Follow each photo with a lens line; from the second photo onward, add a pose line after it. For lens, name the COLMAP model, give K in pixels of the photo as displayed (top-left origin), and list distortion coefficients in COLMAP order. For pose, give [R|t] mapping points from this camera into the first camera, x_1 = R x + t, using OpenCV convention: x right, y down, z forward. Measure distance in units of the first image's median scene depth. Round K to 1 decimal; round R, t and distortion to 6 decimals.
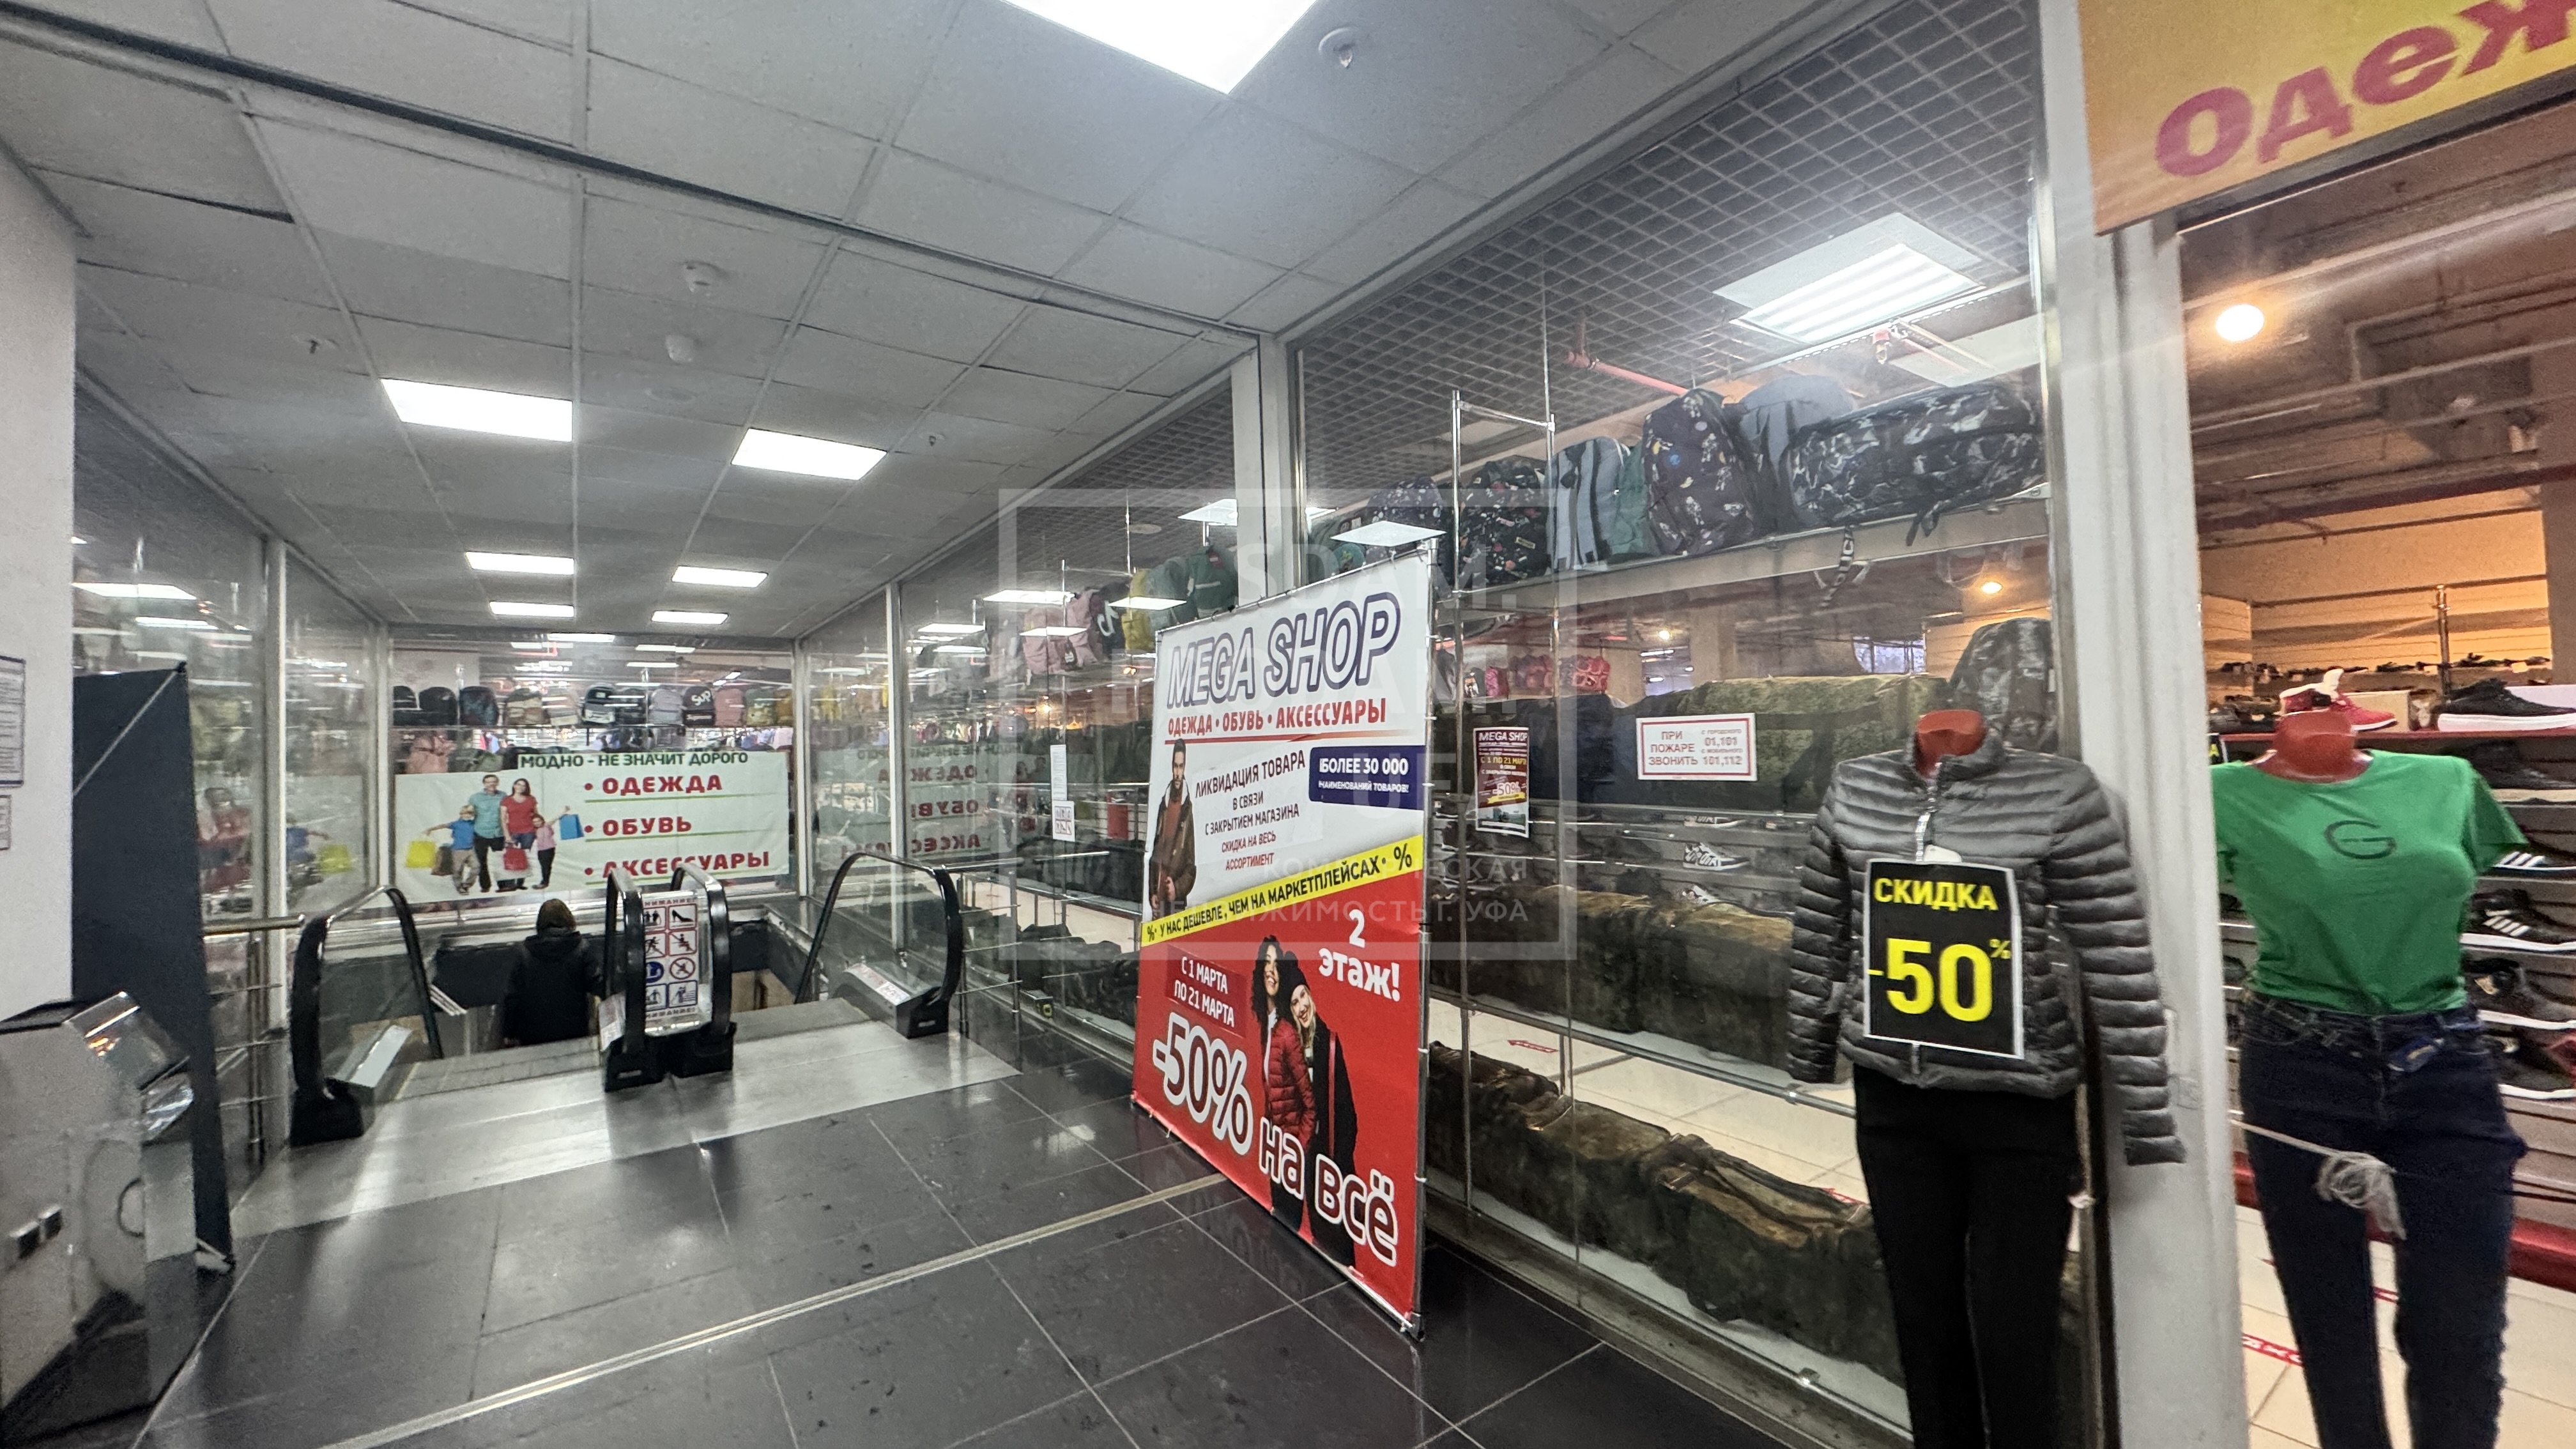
lens RADIAL K [[1008.6, 0, 1288.0], [0, 1008.6, 724.5], [0, 0, 1]] dist [0.001186, 0.000117]
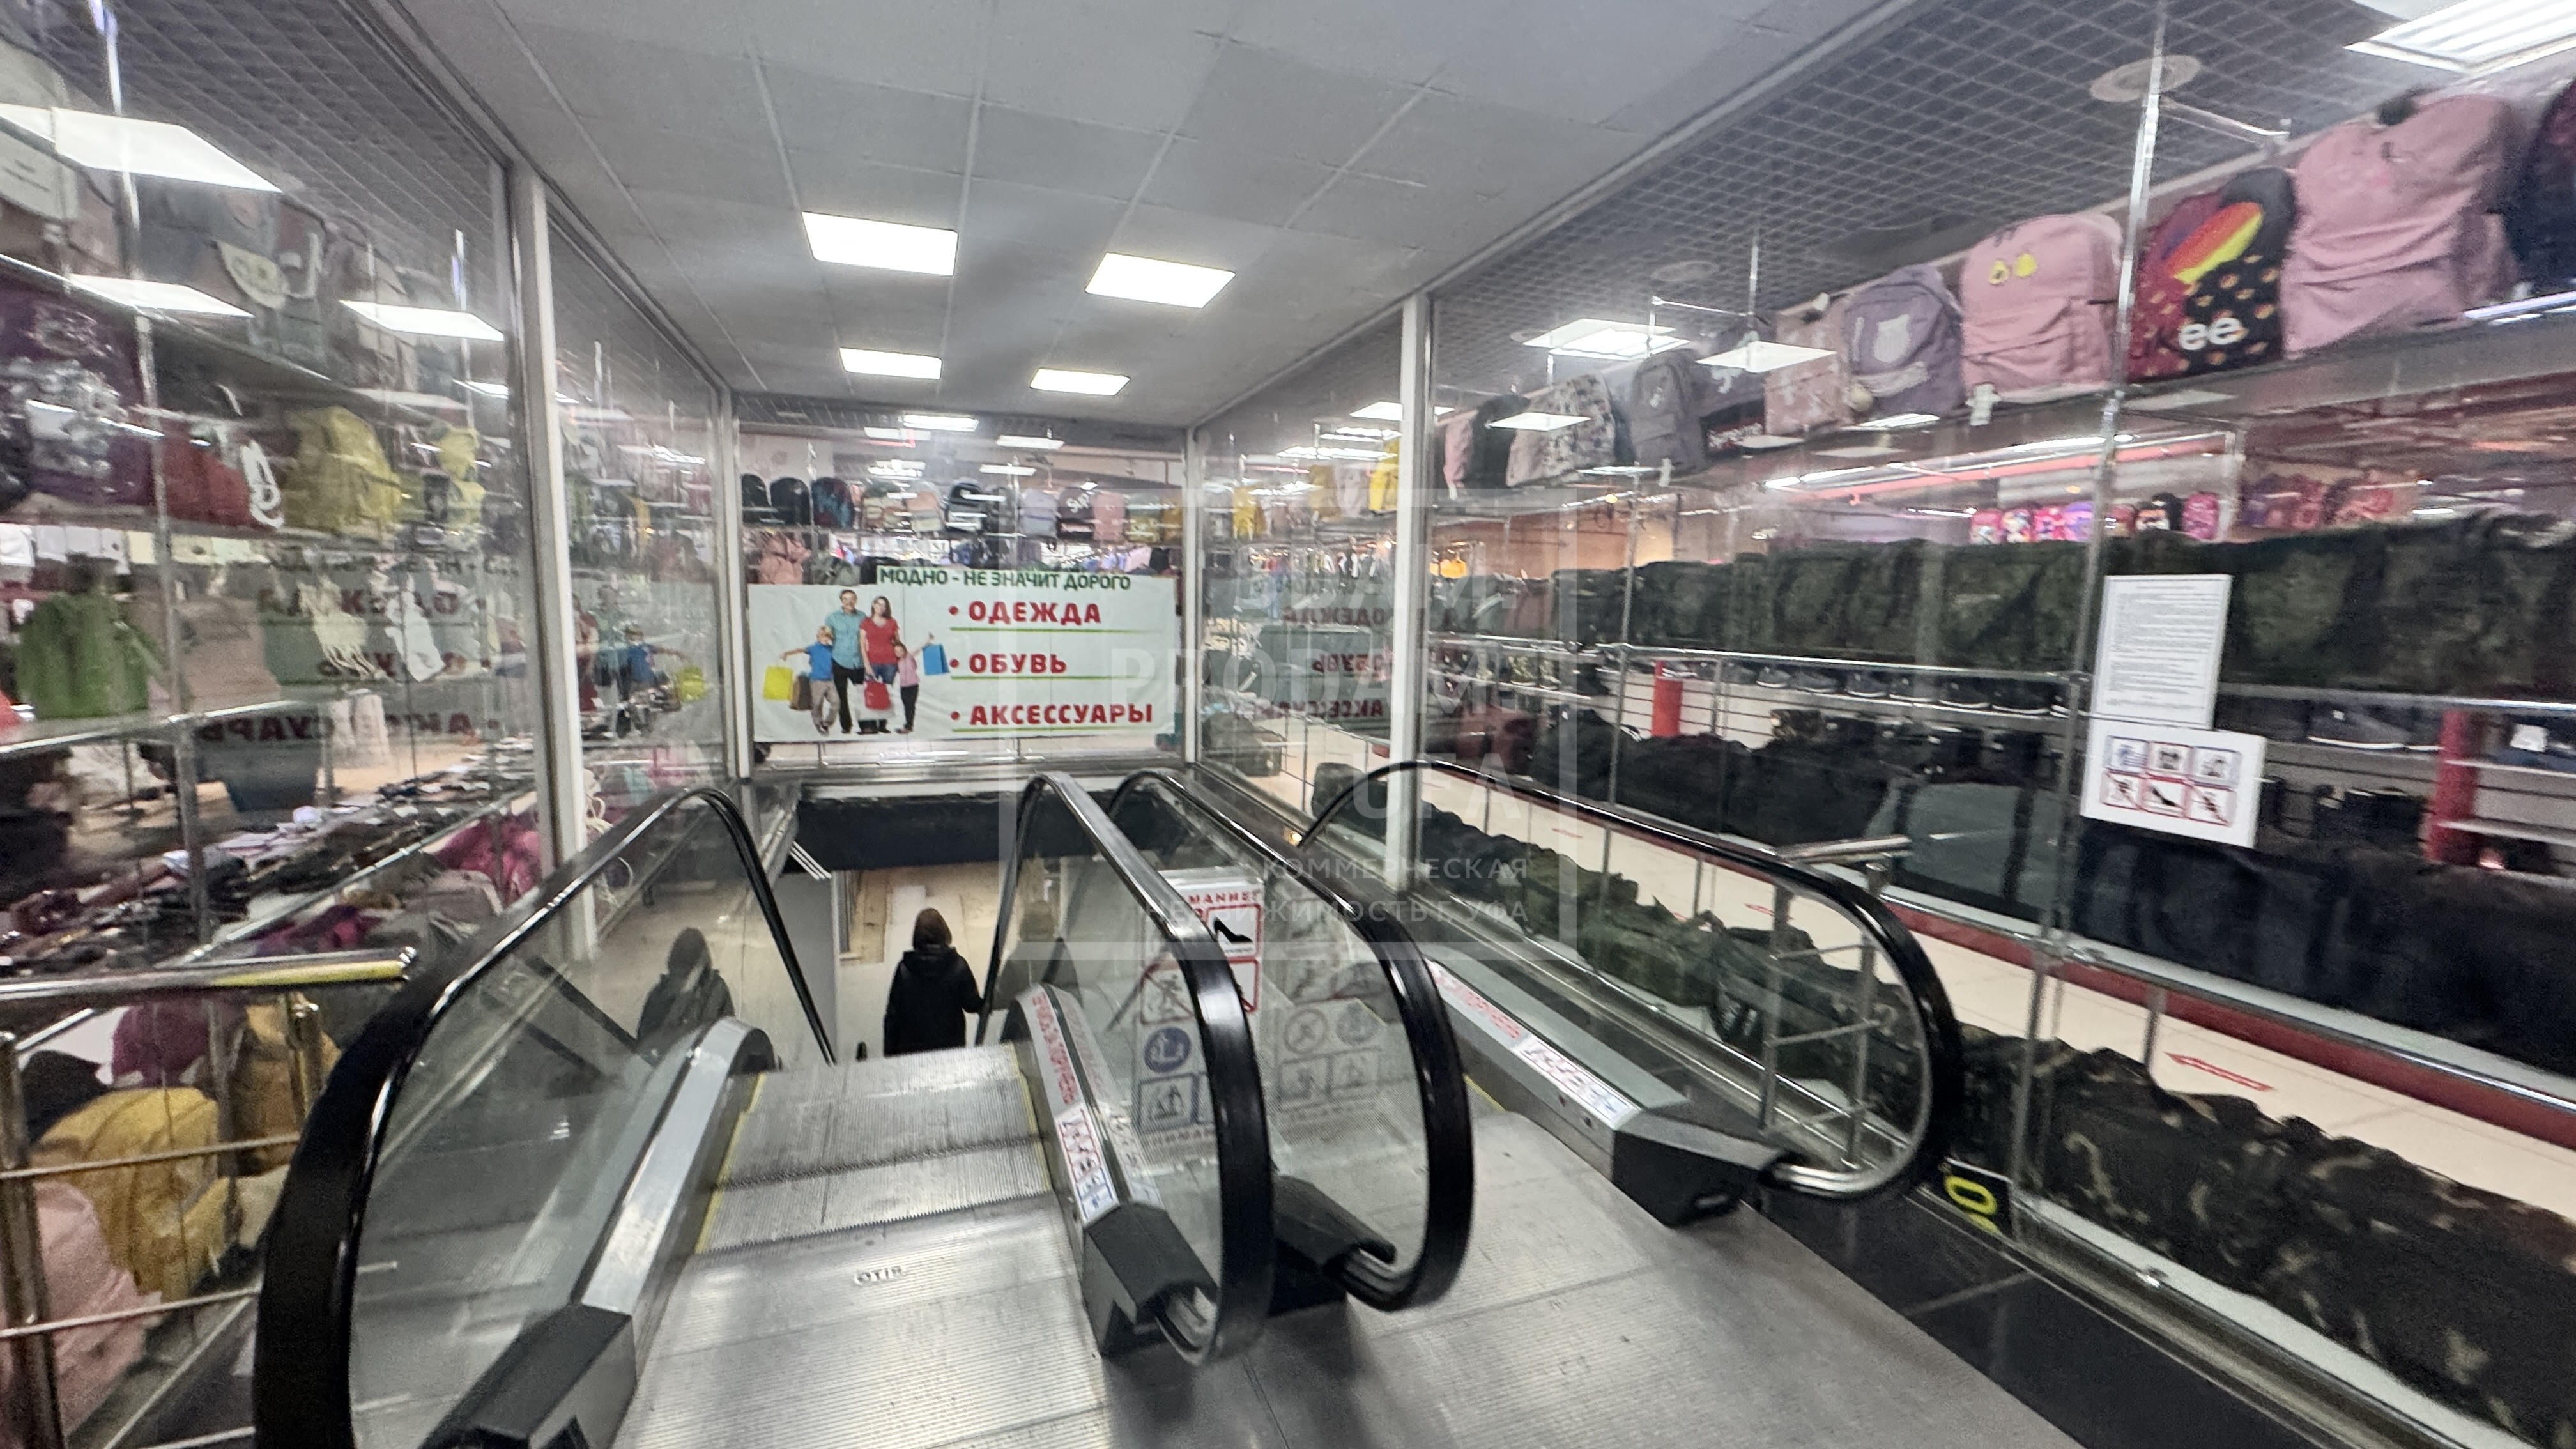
lens RADIAL K [[1016.0, 0, 1288.0], [0, 1016.0, 724.5], [0, 0, 1]] dist [-0.000197, 0.000257]
pose [[0.951937, 0.082594, -0.294947, -0.202330], [-0.037435, 0.987111, 0.155599, 0.016061], [0.303997, -0.137079, 0.942759, 0.319322]]
